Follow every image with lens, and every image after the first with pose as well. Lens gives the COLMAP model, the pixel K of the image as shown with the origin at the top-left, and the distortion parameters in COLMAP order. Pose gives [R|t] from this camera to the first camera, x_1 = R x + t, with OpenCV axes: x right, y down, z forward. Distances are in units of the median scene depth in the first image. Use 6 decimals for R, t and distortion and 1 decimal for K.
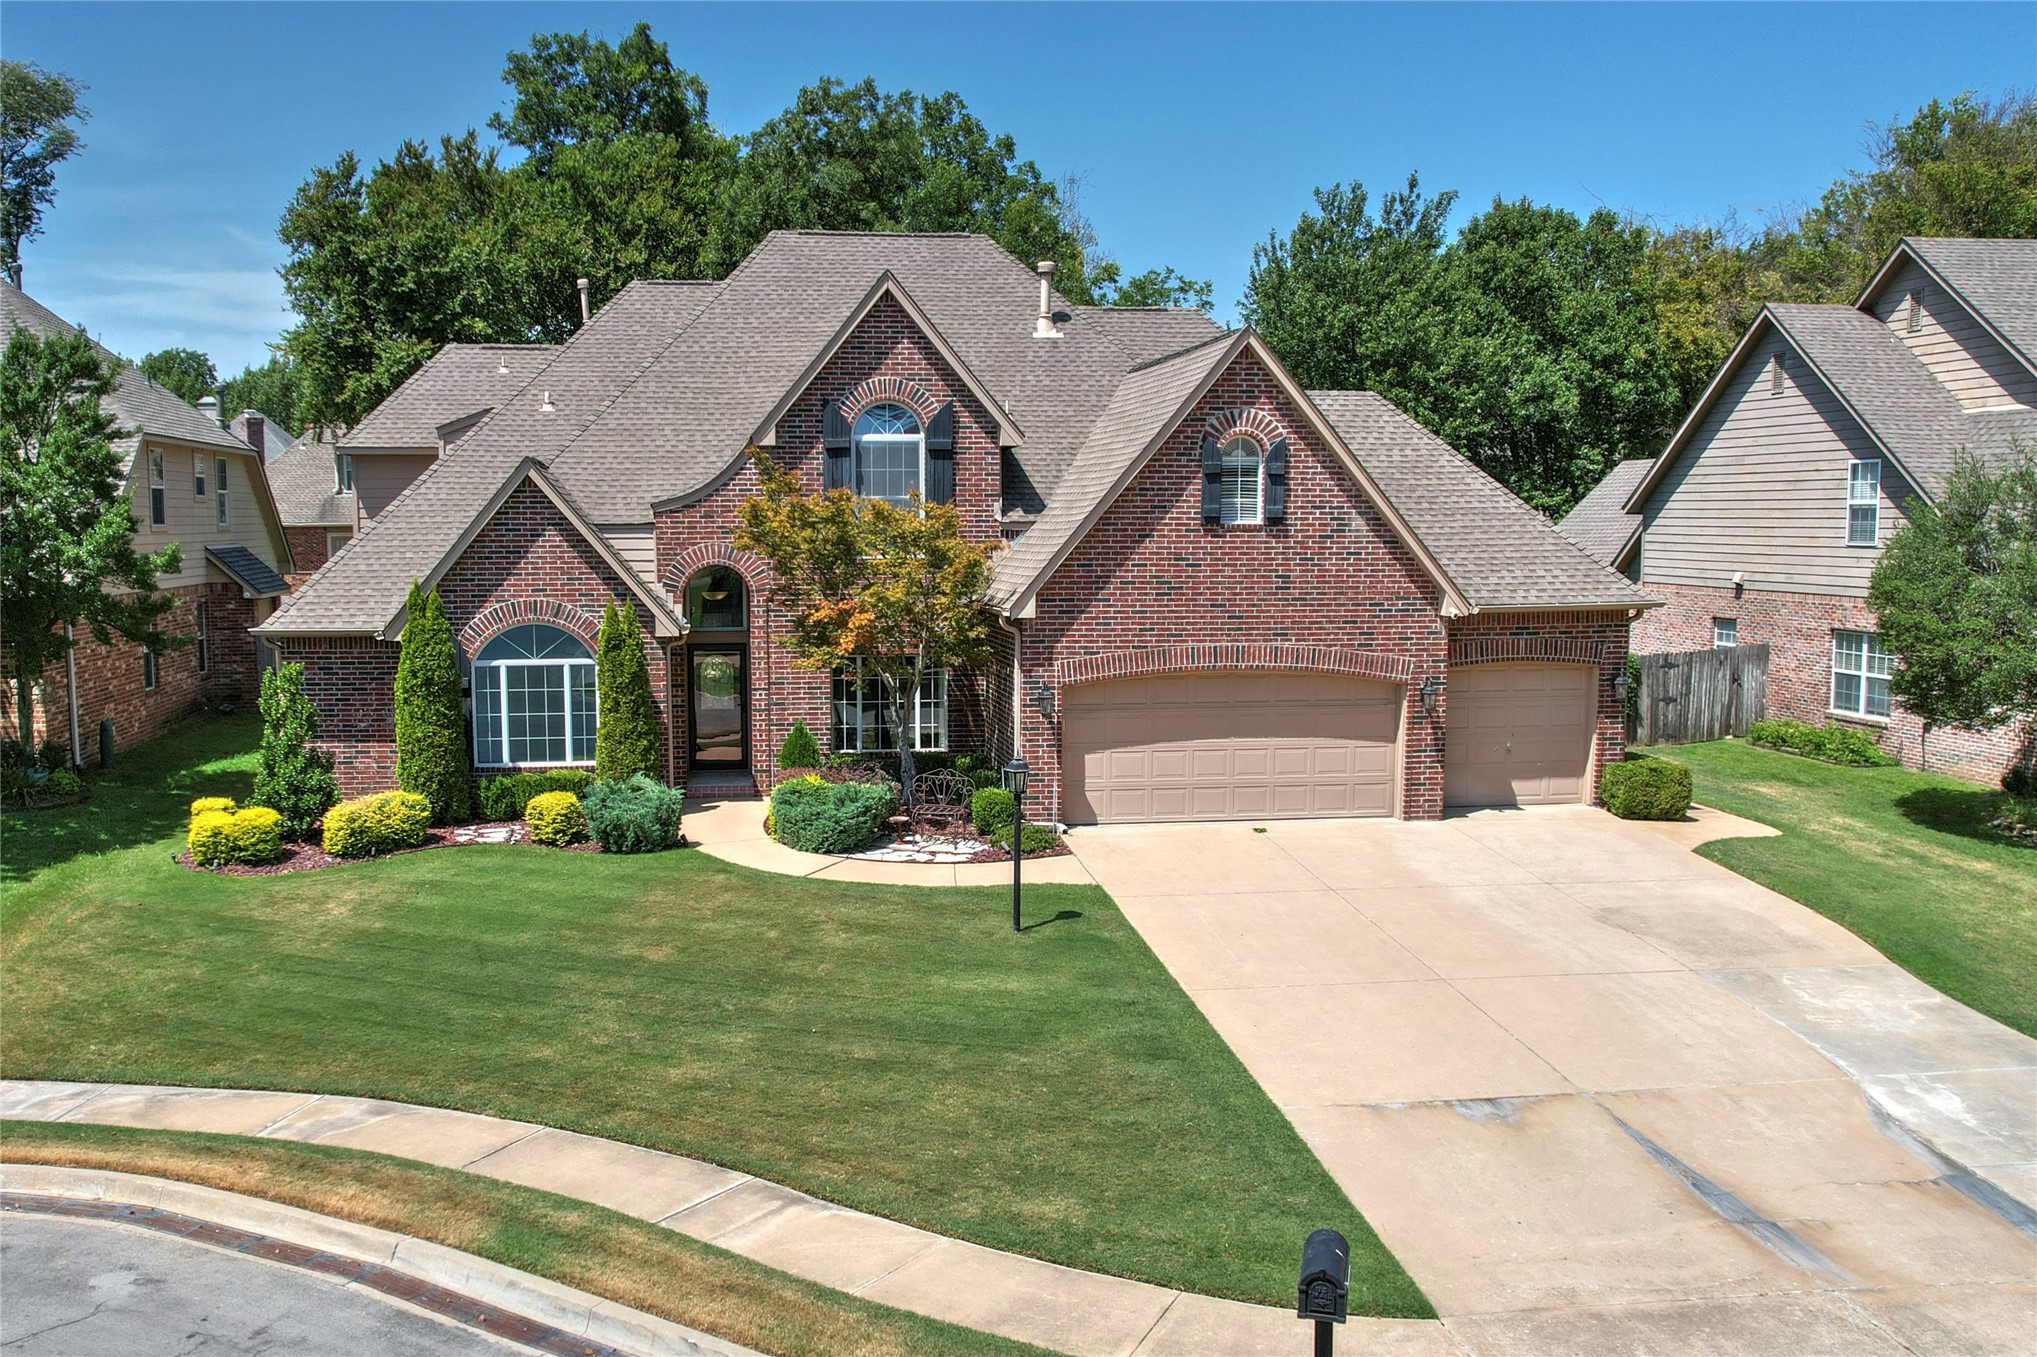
lens RADIAL K [[1762.6, 0, 915.0], [0, 1762.6, 722.5], [0, 0, 1]] dist [-0.053695, -0.001485]
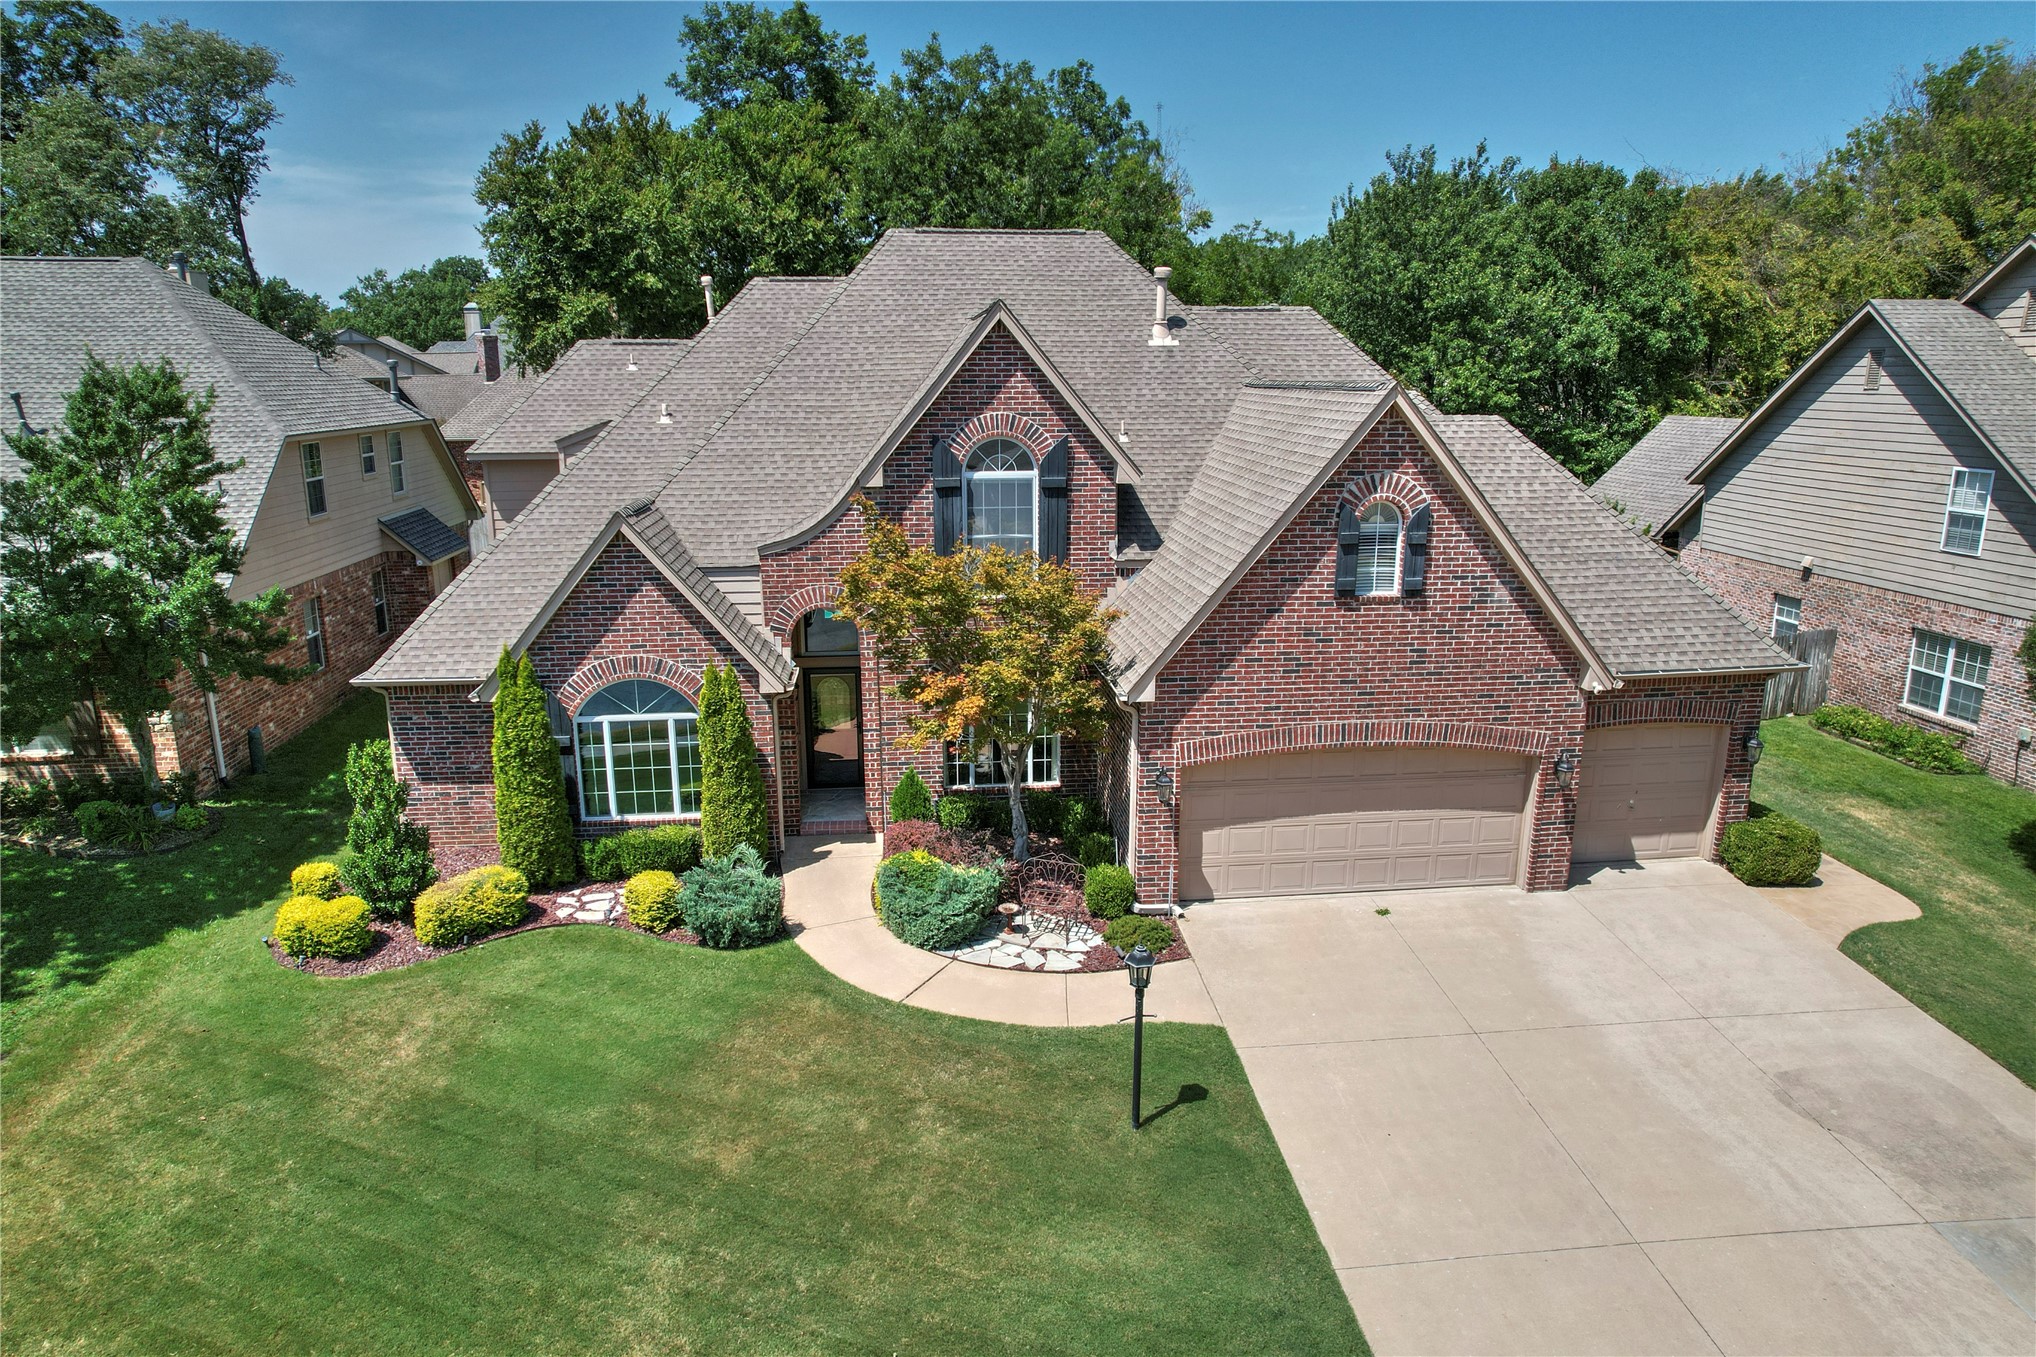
lens RADIAL K [[1287.4, 0, 1015.3], [0, 1287.4, 691.5], [0, 0, 1]] dist [-0.070265, 0.056889]
pose [[0.999865, 0.004324, -0.015823, 0.004619], [-0.002202, 0.991278, 0.131766, -0.139940], [0.016255, -0.131714, 0.991155, 0.293593]]
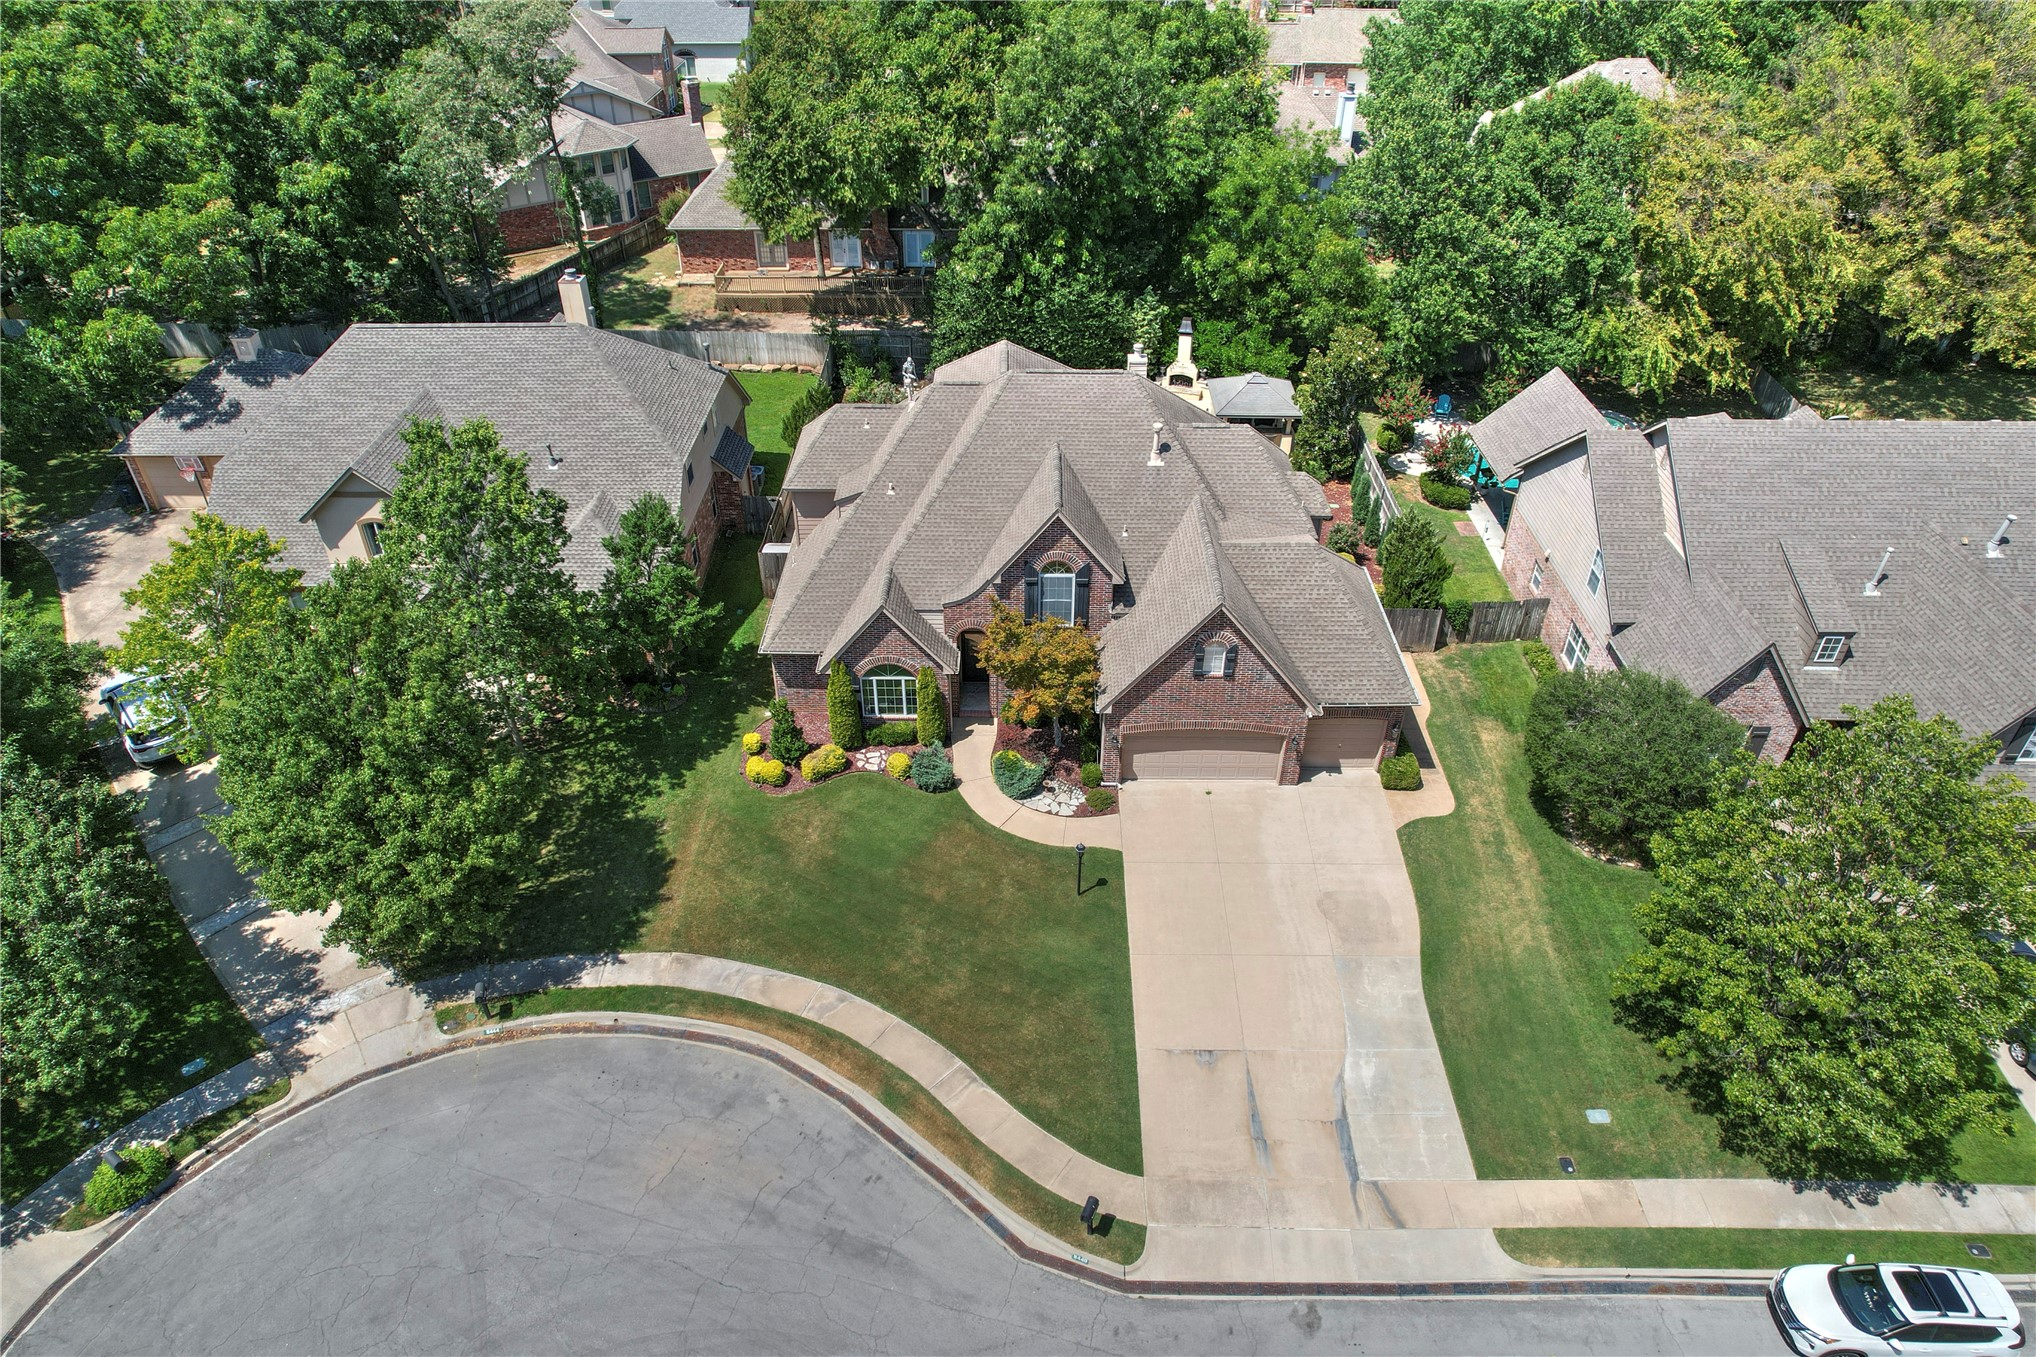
lens RADIAL K [[1290.5, 0, 1018.0], [0, 1290.5, 684.5], [0, 0, 1]] dist [-0.076011, 0.055402]
pose [[0.991728, 0.079794, -0.100539, 0.101048], [-0.018854, 0.865348, 0.500817, -0.811519], [0.126963, -0.494778, 0.859695, -0.346196]]
